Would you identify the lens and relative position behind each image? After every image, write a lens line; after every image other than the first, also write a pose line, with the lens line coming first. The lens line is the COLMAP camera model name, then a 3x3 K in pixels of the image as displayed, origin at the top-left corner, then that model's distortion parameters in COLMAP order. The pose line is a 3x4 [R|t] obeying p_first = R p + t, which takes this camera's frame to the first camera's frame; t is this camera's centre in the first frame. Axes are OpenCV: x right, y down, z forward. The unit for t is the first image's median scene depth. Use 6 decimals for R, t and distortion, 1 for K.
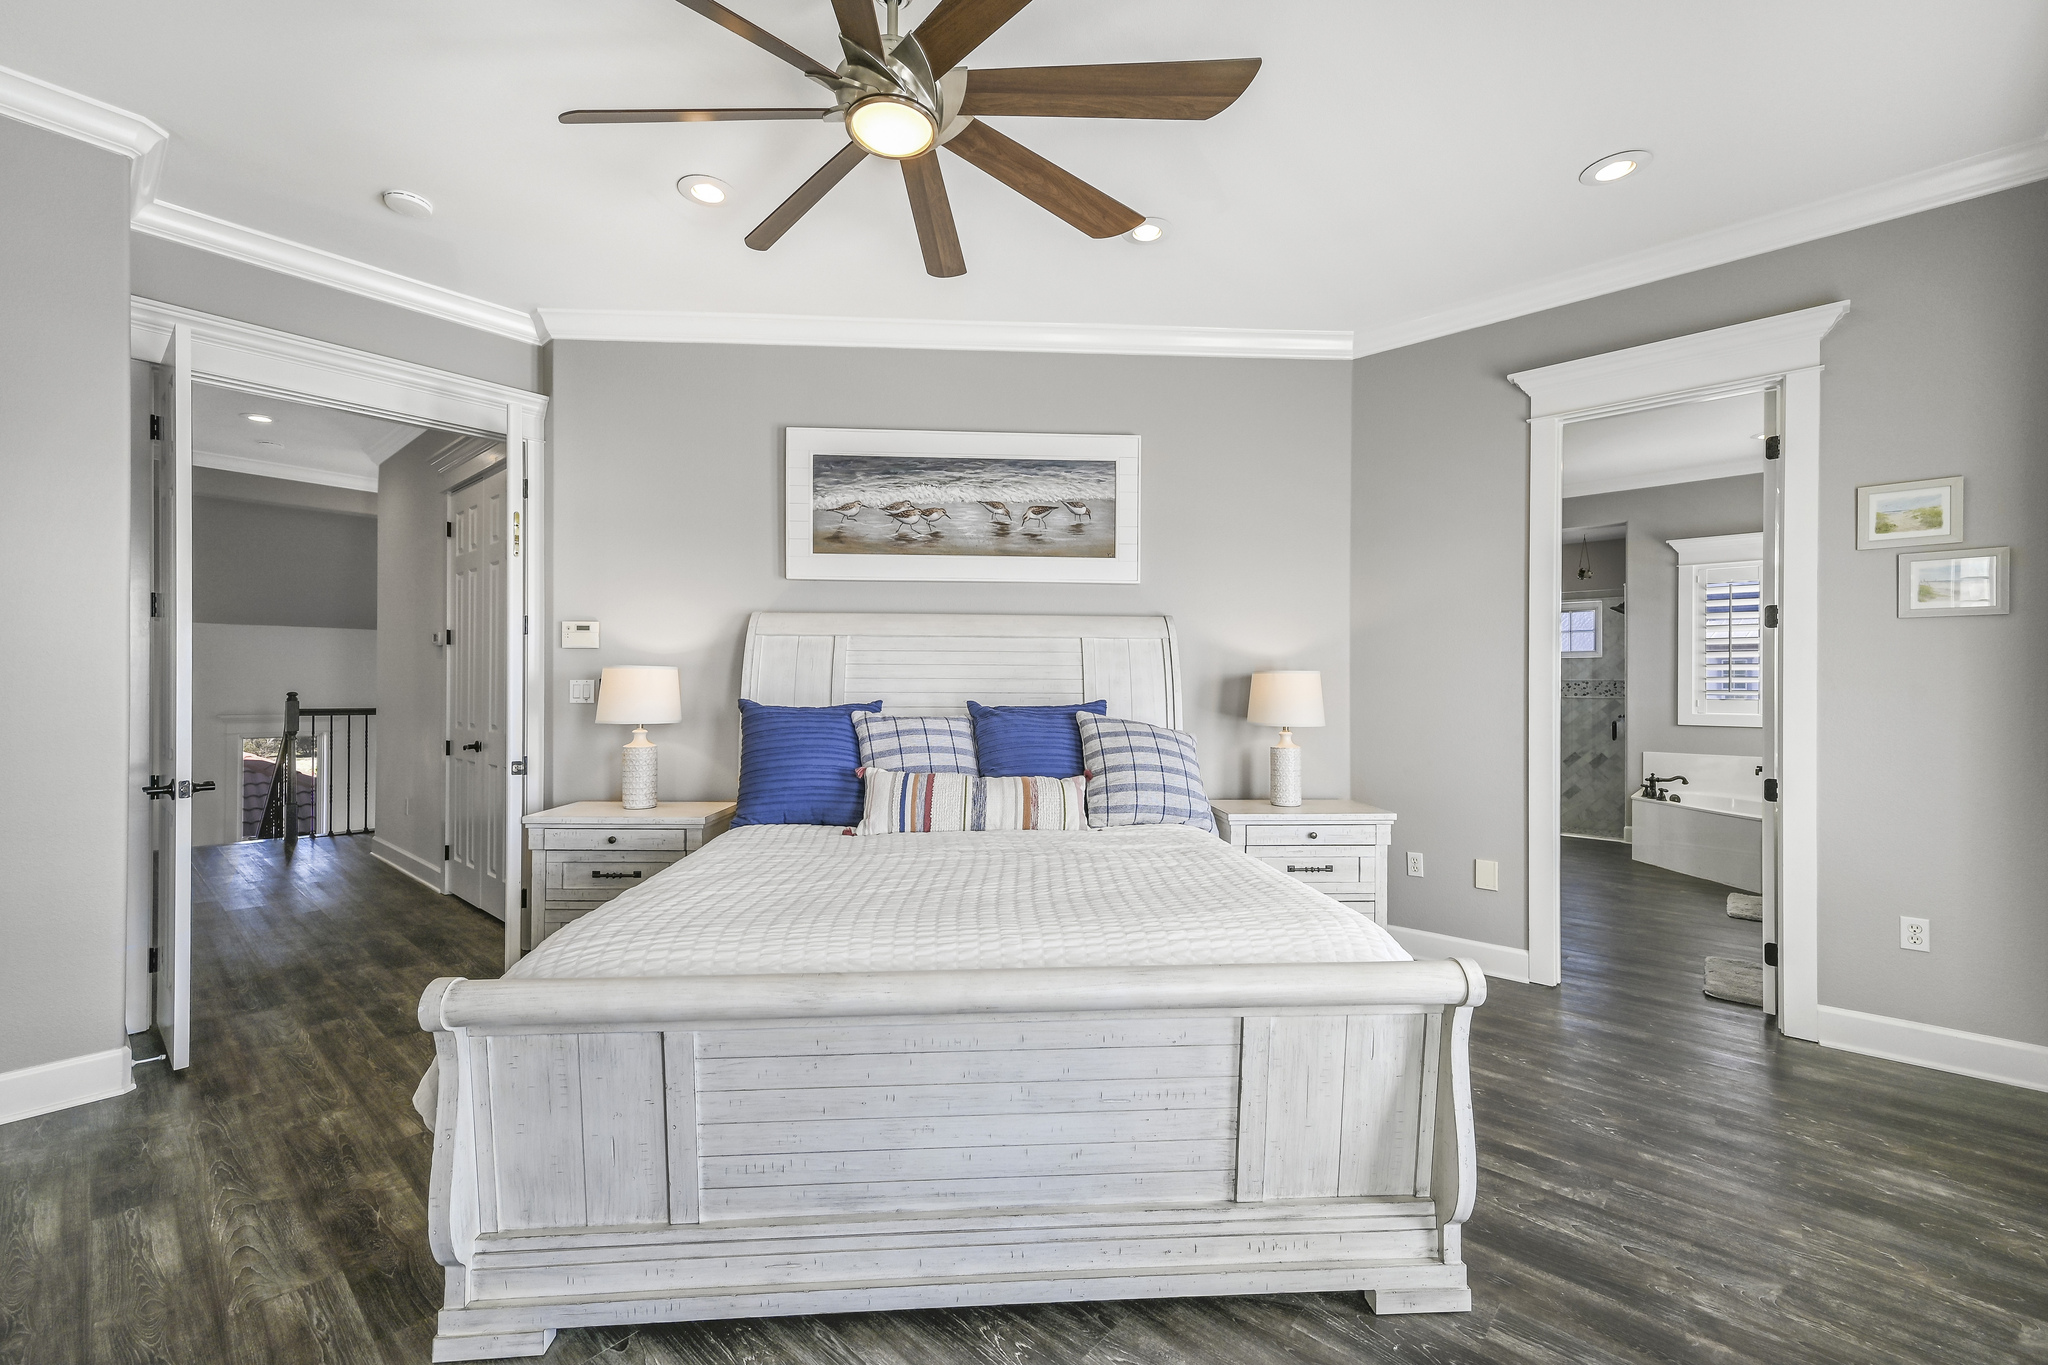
lens RADIAL K [[826.8, 0, 1028.4], [0, 826.8, 689.7], [0, 0, 1]] dist [-0.001566, 0.000076]
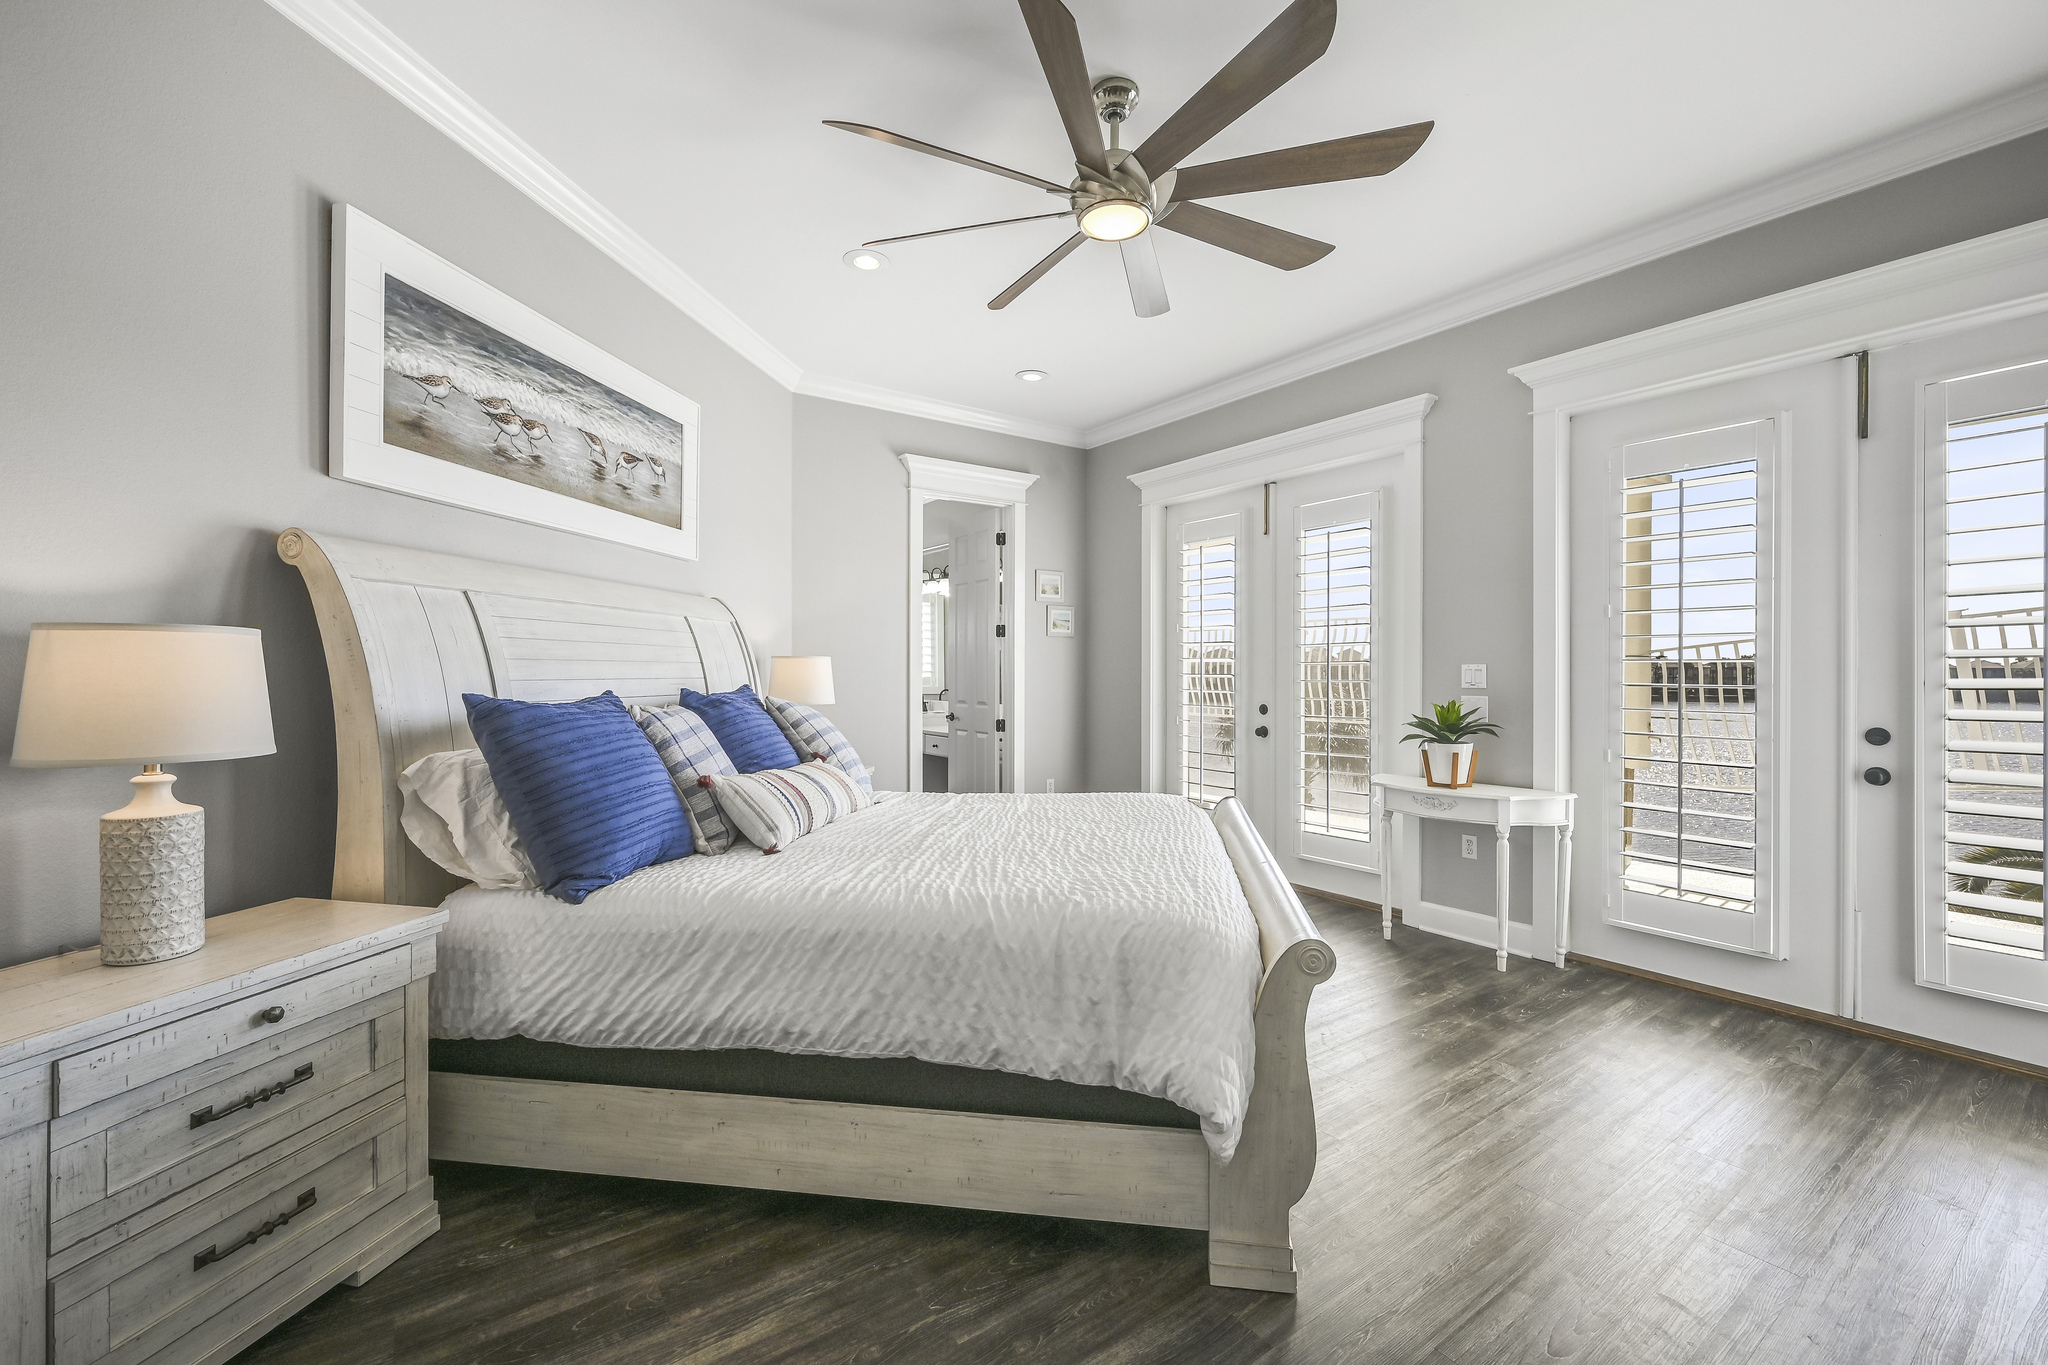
lens RADIAL K [[826.8, 0, 1028.5], [0, 826.8, 671.6], [0, 0, 1]] dist [-0.001566, 0.000076]
pose [[0.238118, -0.002987, 0.971232, -0.709453], [0.001277, 0.999995, 0.002762, -0.004562], [-0.971235, 0.000582, 0.238121, 0.417224]]
